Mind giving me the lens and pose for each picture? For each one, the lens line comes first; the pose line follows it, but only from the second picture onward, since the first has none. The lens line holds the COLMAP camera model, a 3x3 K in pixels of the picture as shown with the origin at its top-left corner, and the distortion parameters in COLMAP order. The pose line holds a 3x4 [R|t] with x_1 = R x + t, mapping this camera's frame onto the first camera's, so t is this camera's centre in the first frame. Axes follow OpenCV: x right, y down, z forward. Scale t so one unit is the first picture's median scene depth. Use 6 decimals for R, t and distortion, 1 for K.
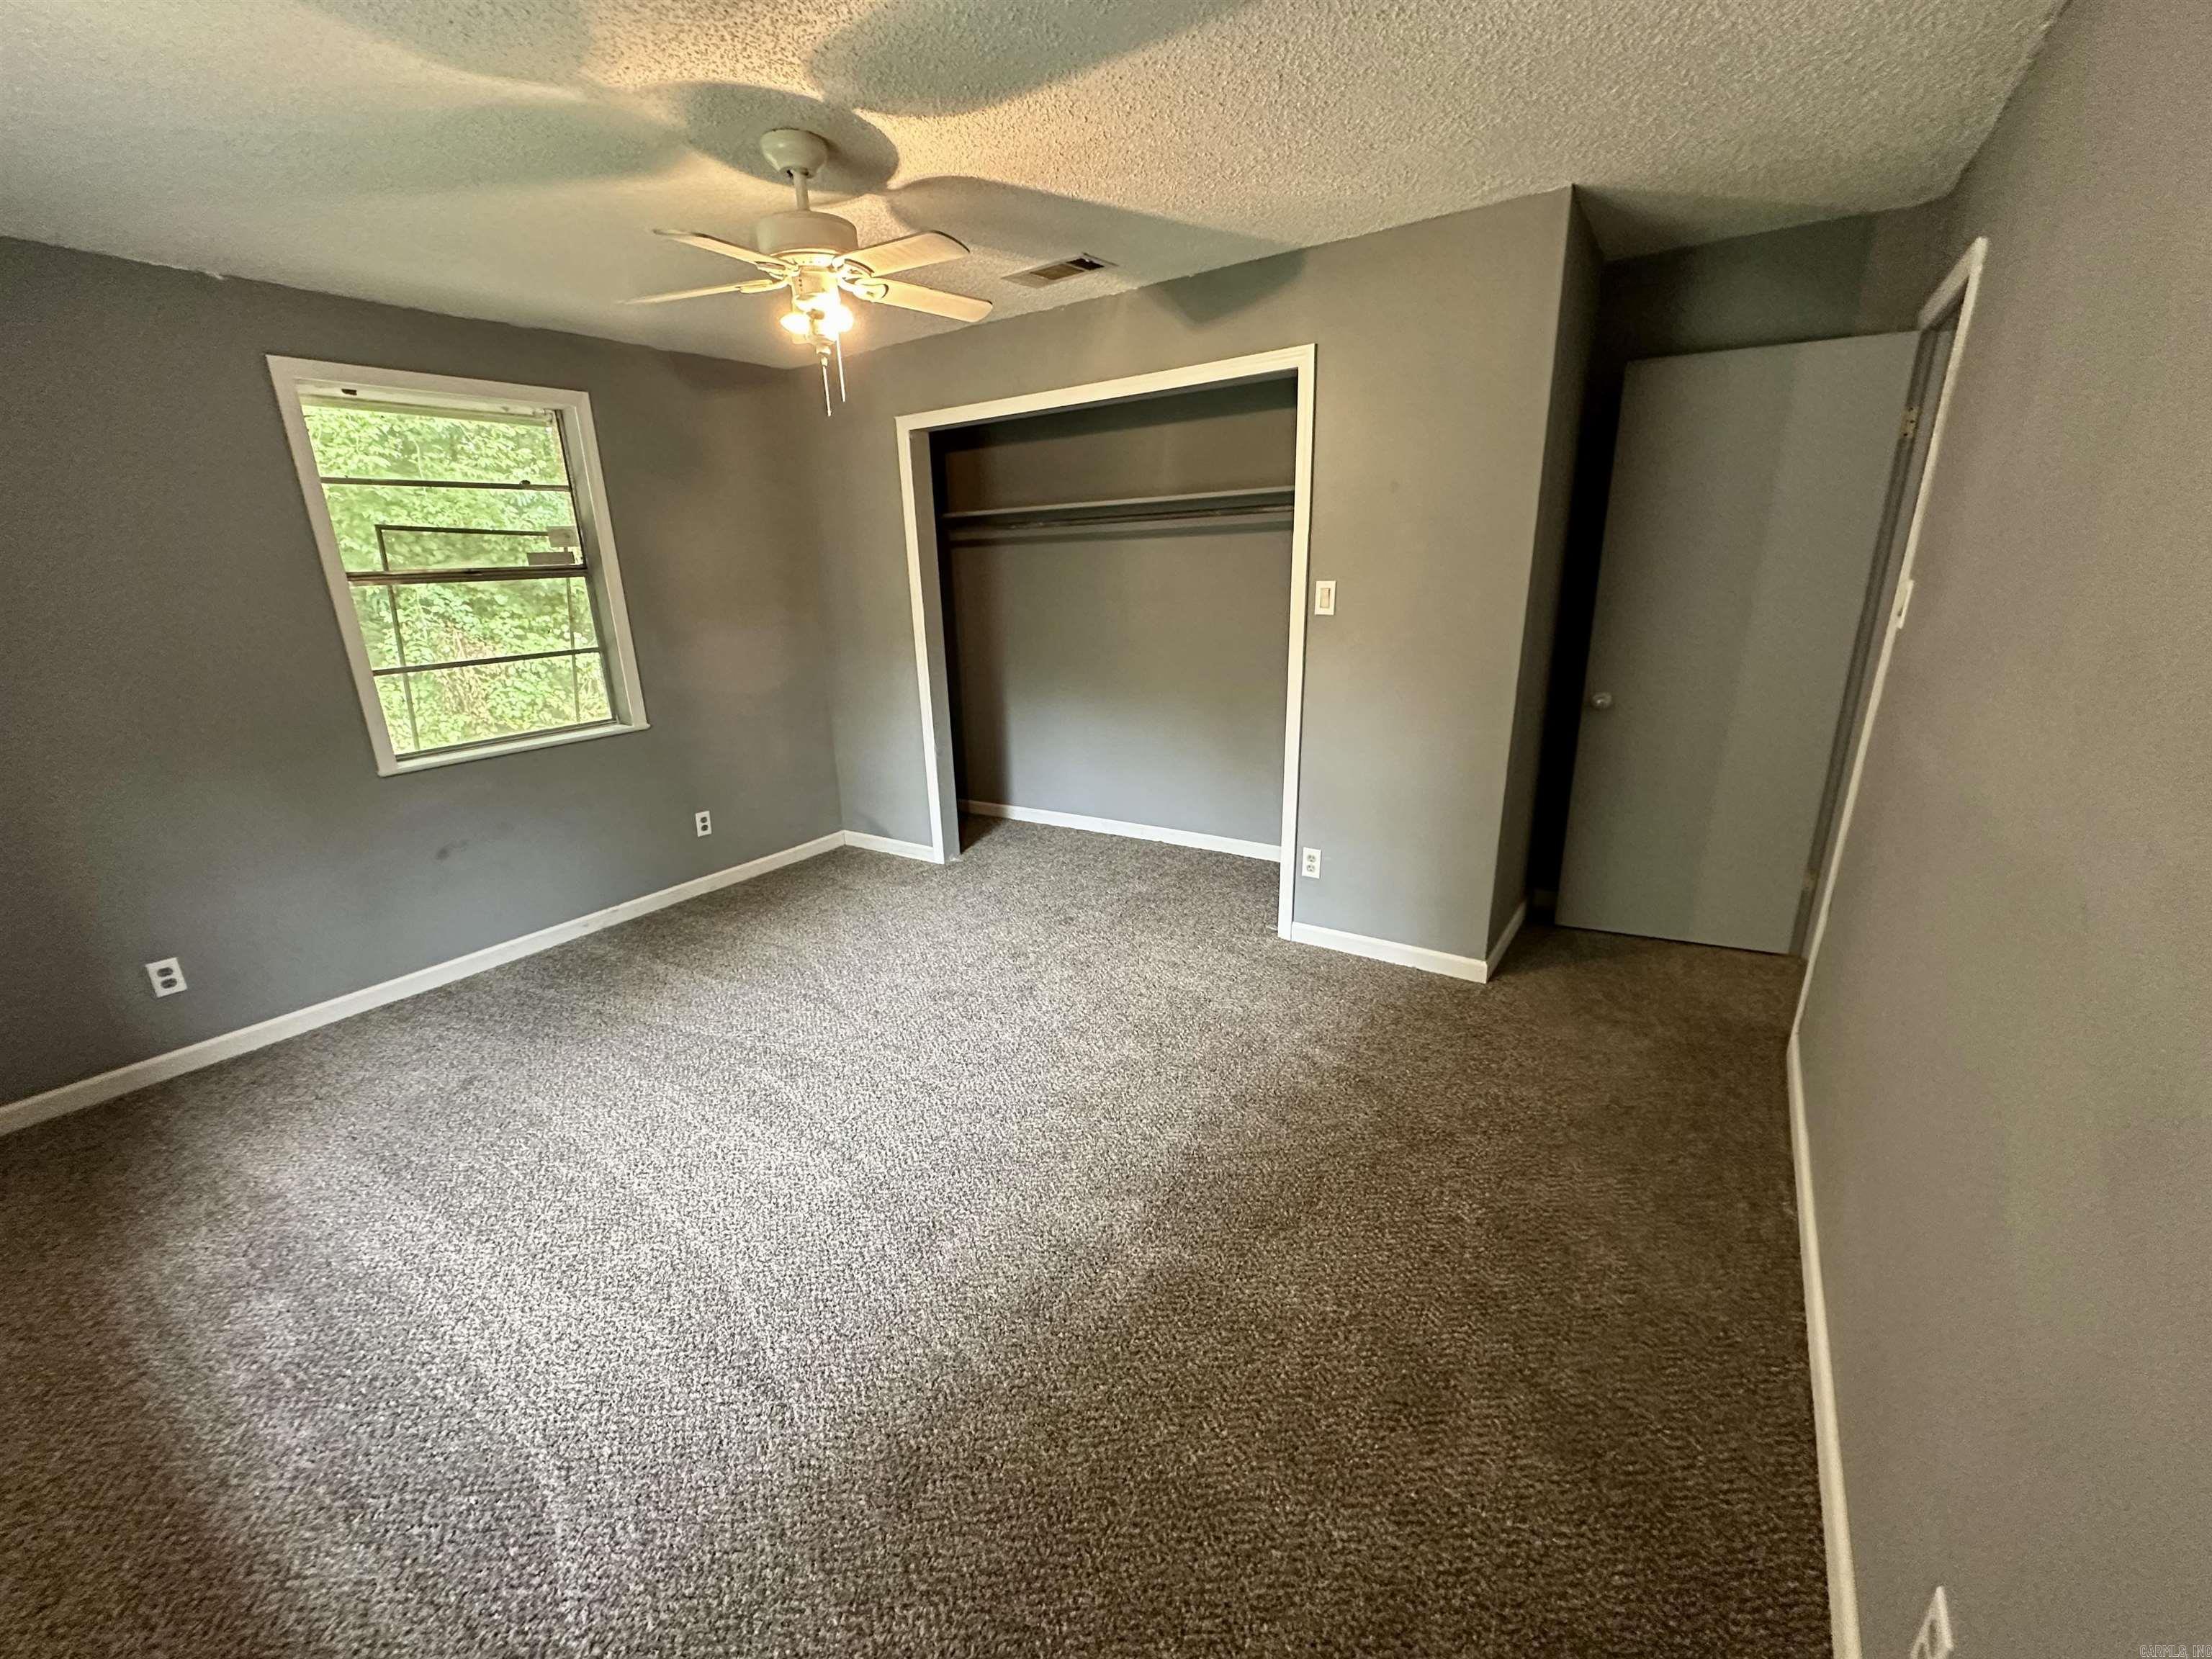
lens RADIAL K [[880.7, 0, 1104.8], [0, 880.7, 831.8], [0, 0, 1]] dist [-0.000035, -0.000103]
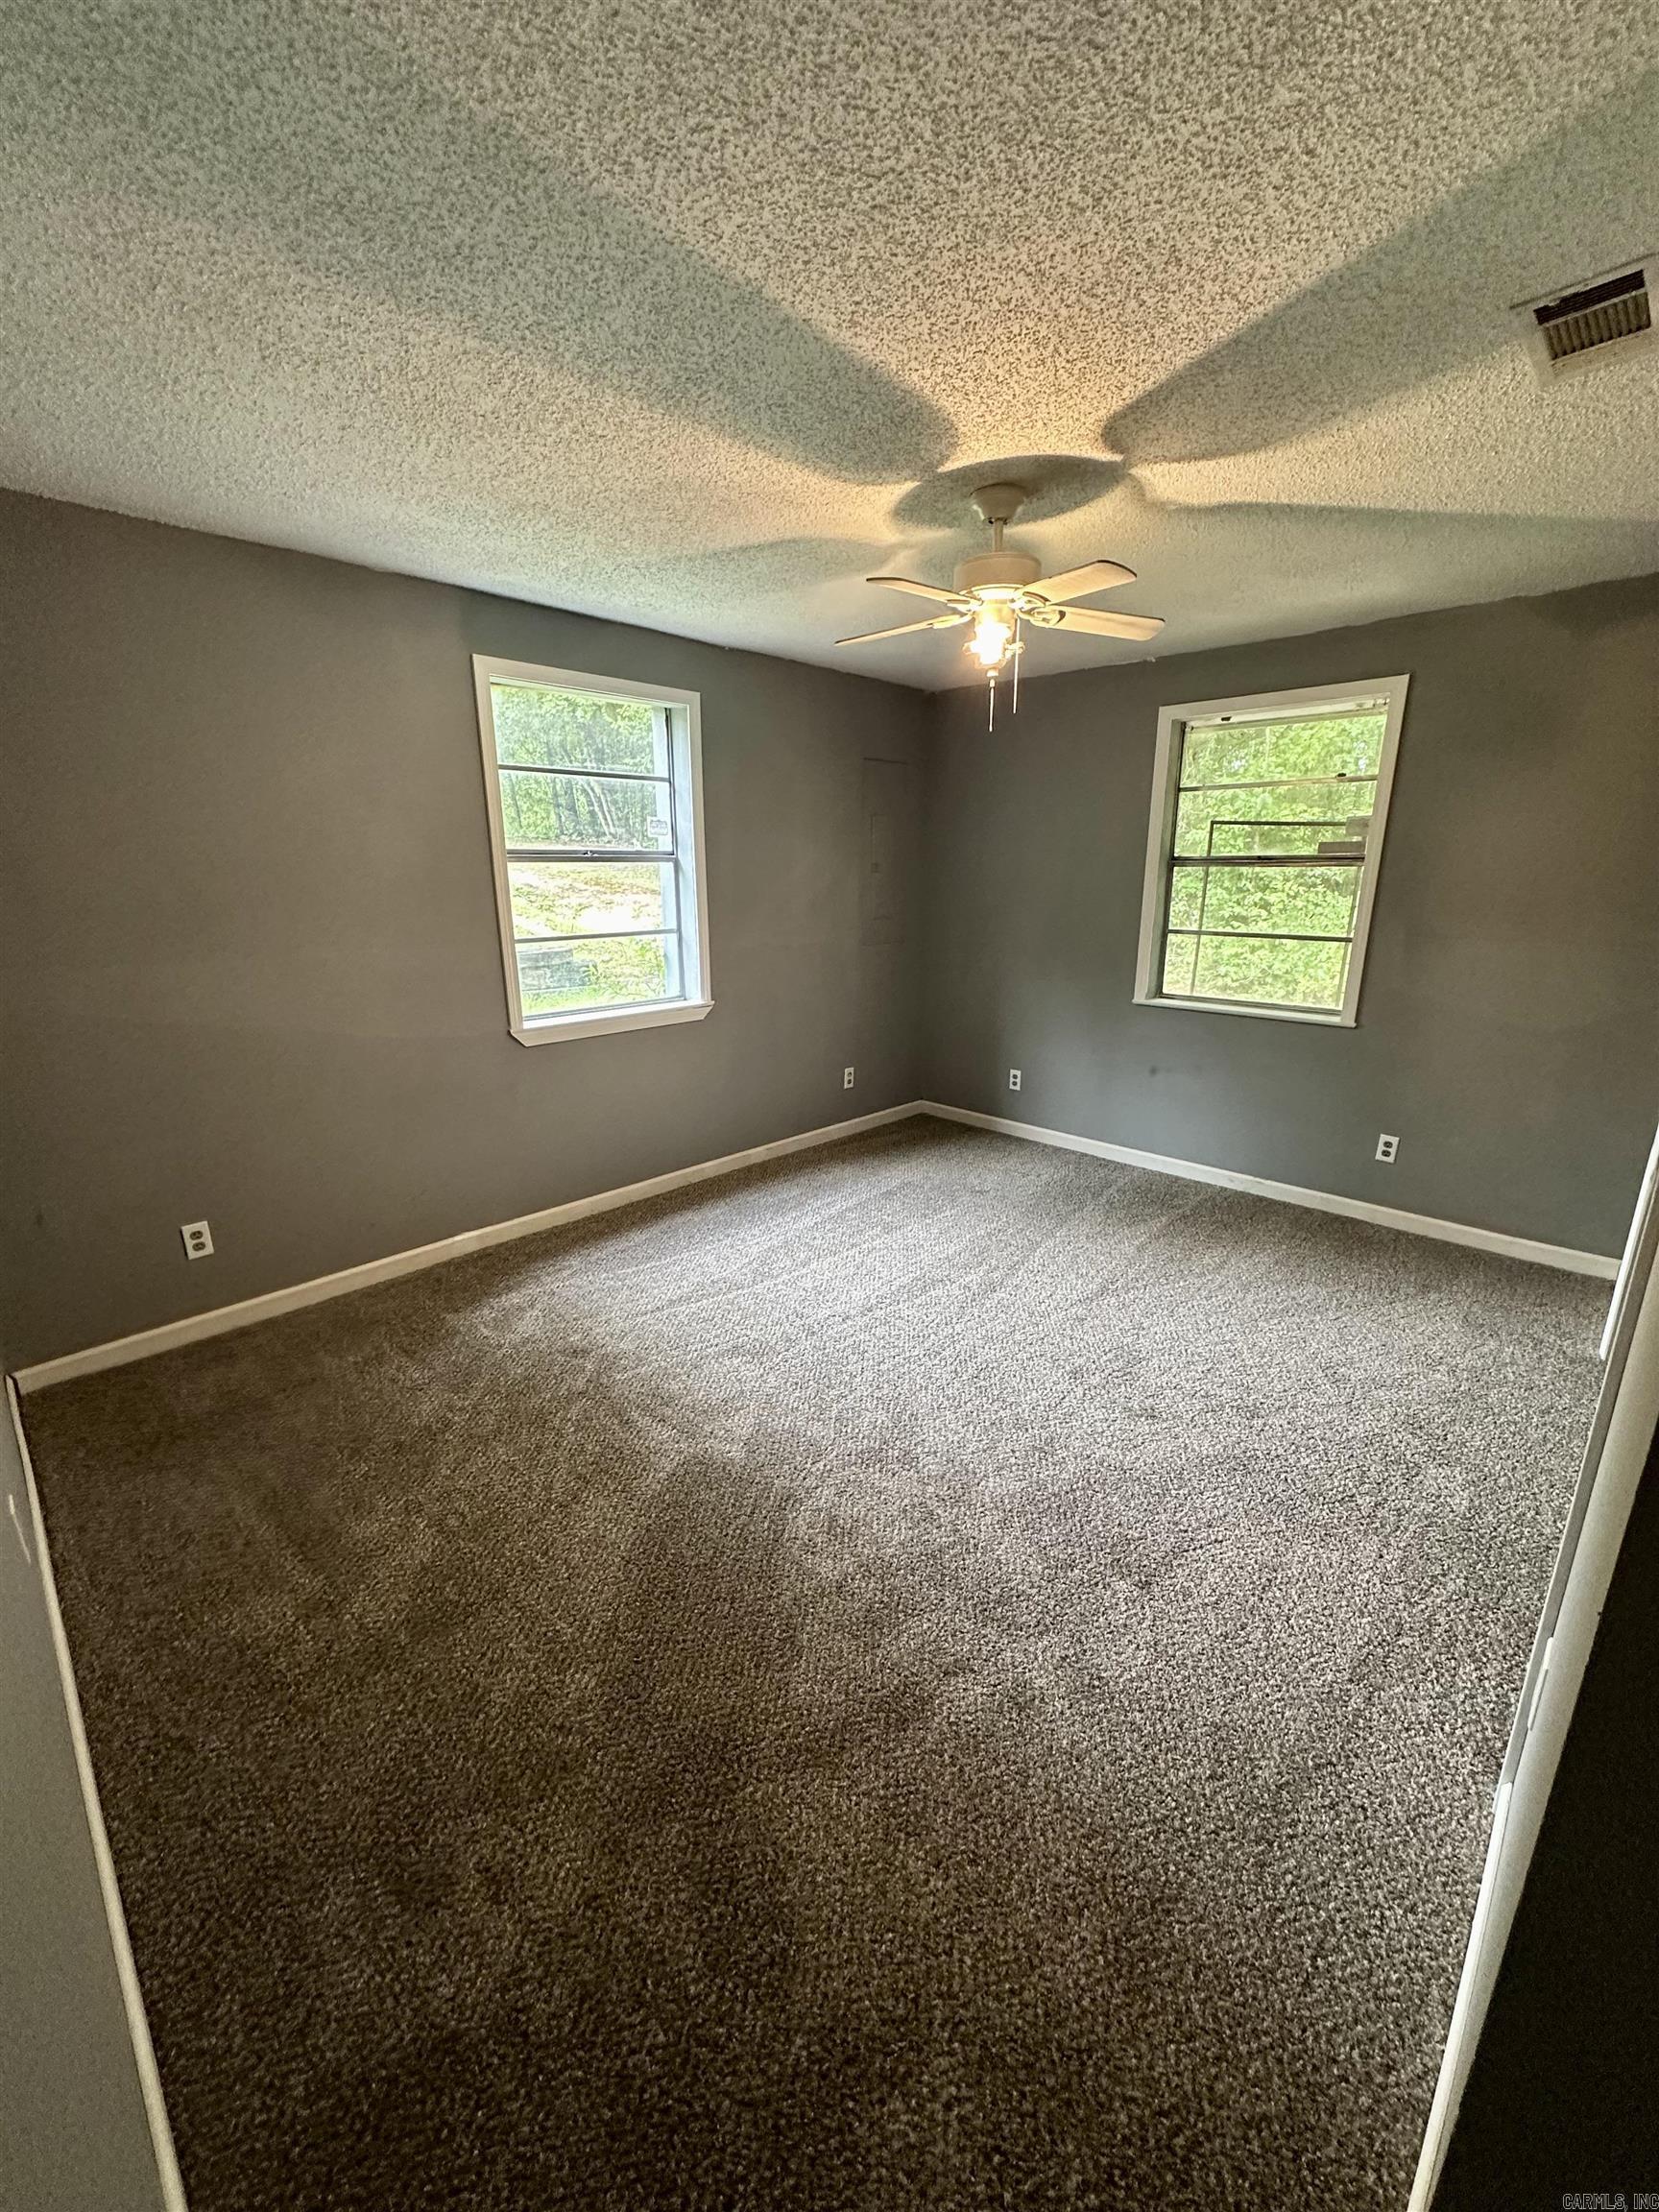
lens RADIAL K [[880.7, 0, 833.0], [0, 880.7, 1108.5], [0, 0, 1]] dist [-0.000035, -0.000103]
pose [[-0.168162, 0.297827, -0.939692, 0.583257], [-0.288487, 0.896662, 0.335815, -0.232914], [0.942601, 0.327561, -0.064865, 0.669515]]
